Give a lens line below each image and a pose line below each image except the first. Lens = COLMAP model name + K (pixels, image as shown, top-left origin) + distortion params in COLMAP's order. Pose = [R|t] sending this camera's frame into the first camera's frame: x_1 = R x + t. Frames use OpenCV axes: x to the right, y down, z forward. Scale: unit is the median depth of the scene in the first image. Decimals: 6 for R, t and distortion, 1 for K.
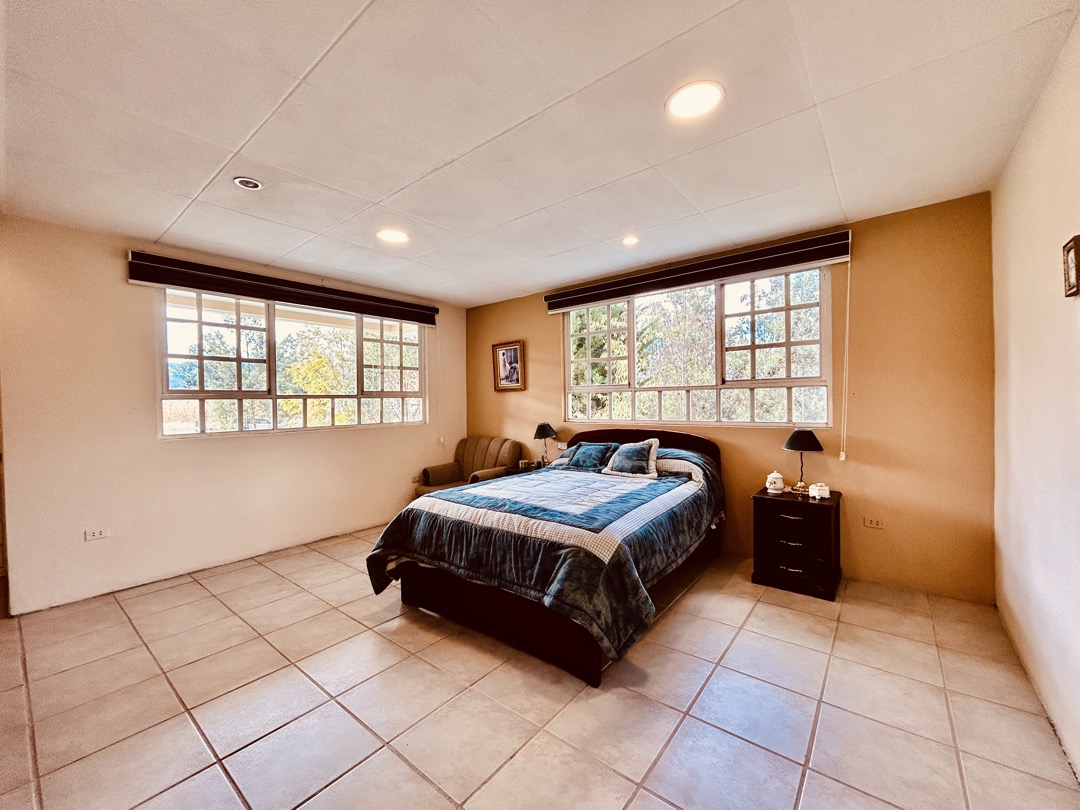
lens RADIAL K [[436.7, 0, 533.0], [0, 436.7, 407.1], [0, 0, 1]] dist [0.000316, 0.000231]
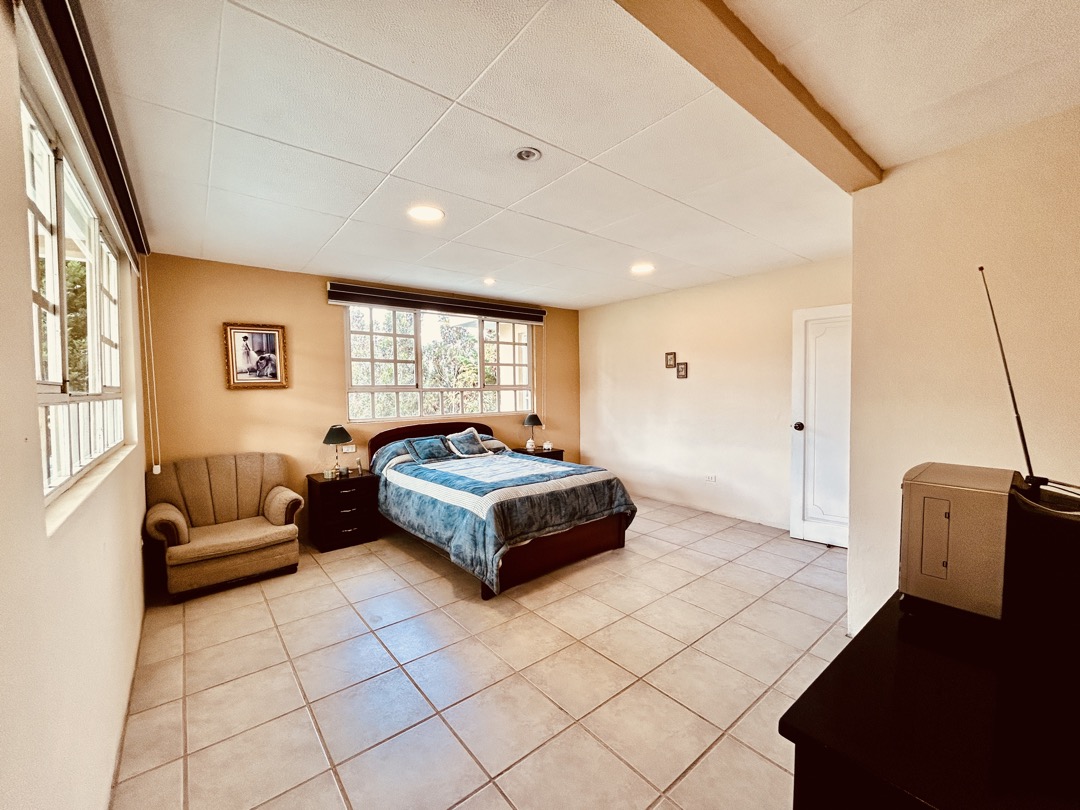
lens RADIAL K [[436.7, 0, 543.8], [0, 436.7, 405.1], [0, 0, 1]] dist [0.000316, 0.000231]
pose [[0.197136, -0.022777, 0.980111, -0.977779], [0.022549, 0.999571, 0.018694, -0.016419], [-0.980117, 0.018415, 0.197565, 0.514119]]
